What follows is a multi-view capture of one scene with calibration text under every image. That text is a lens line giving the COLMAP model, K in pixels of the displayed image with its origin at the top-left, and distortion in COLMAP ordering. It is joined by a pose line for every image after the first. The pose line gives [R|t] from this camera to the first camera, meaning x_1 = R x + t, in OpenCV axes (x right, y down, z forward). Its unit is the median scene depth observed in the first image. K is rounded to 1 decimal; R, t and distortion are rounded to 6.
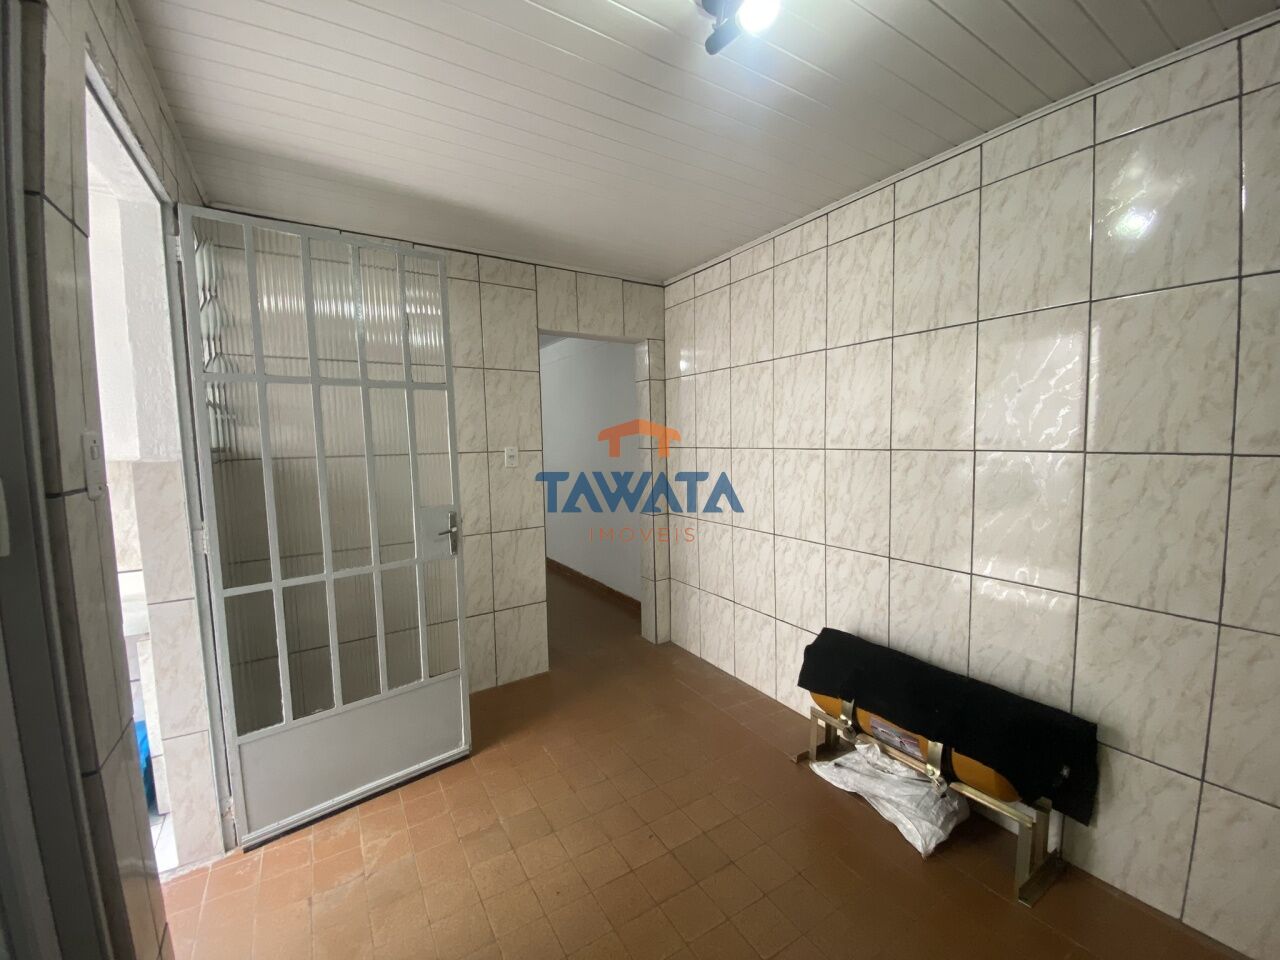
lens RADIAL K [[510.7, 0, 631.9], [0, 510.7, 475.3], [0, 0, 1]] dist [-0.014112, -0.001624]
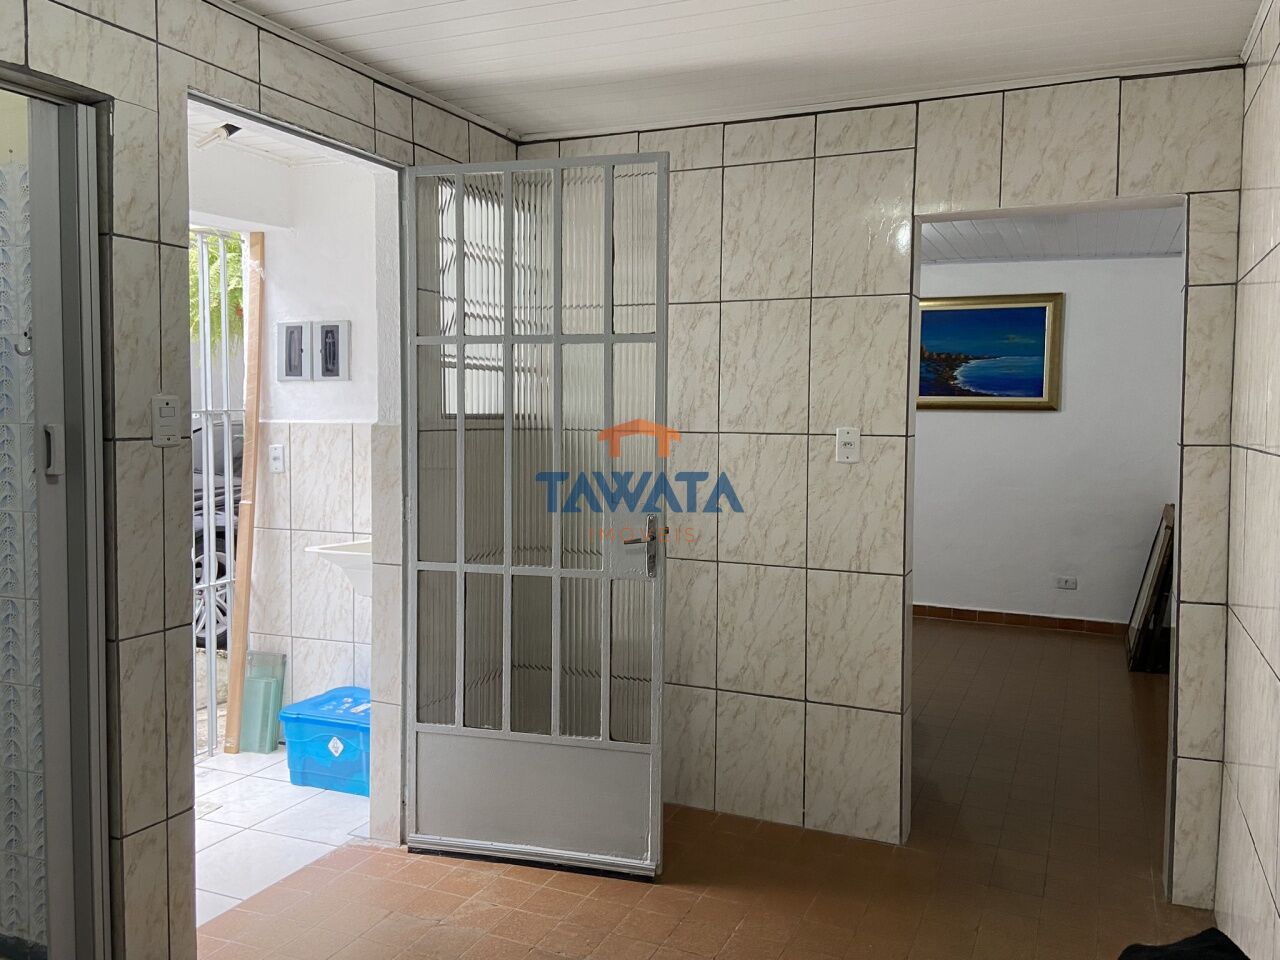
lens RADIAL K [[998.4, 0, 641.7], [0, 998.4, 464.7], [0, 0, 1]] dist [0.101982, -0.133993]
pose [[0.565684, 0.058390, -0.822552, 0.682317], [-0.081910, 0.996536, 0.014410, -0.012574], [0.820544, 0.059224, 0.568507, 0.178291]]
